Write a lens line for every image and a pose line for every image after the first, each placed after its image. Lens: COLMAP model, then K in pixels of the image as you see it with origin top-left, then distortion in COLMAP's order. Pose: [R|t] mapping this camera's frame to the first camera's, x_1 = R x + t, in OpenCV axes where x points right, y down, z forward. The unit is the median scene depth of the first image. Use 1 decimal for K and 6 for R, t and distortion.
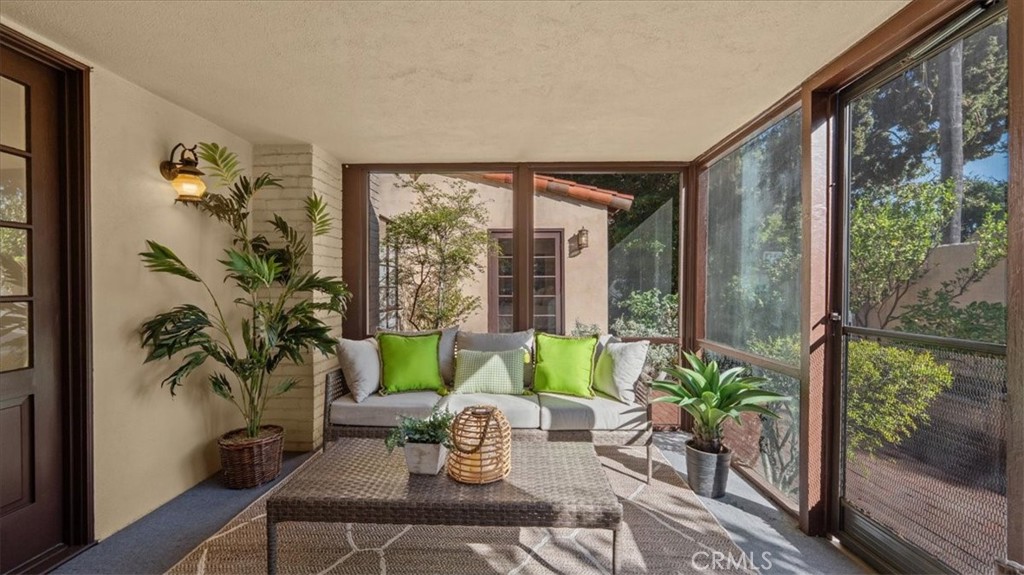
lens RADIAL K [[418.3, 0, 515.7], [0, 418.3, 284.5], [0, 0, 1]] dist [-0.001779, -0.000201]
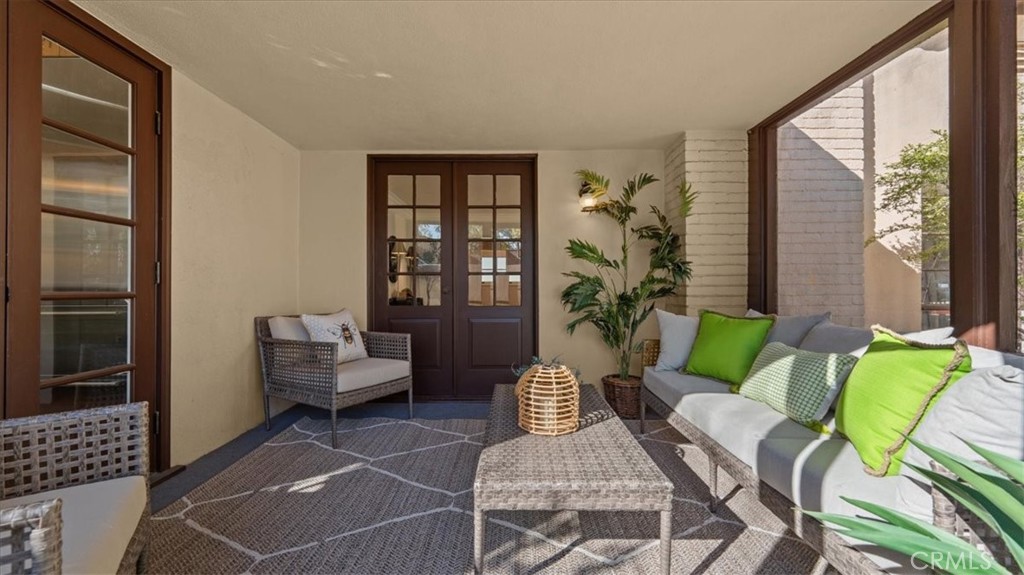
lens RADIAL K [[418.3, 0, 515.7], [0, 418.3, 284.5], [0, 0, 1]] dist [-0.001779, -0.000201]
pose [[0.036358, -0.004294, -0.999330, 0.725164], [0.007103, 0.999967, -0.004038, 0.073854], [0.999314, -0.006951, 0.036387, 0.677678]]
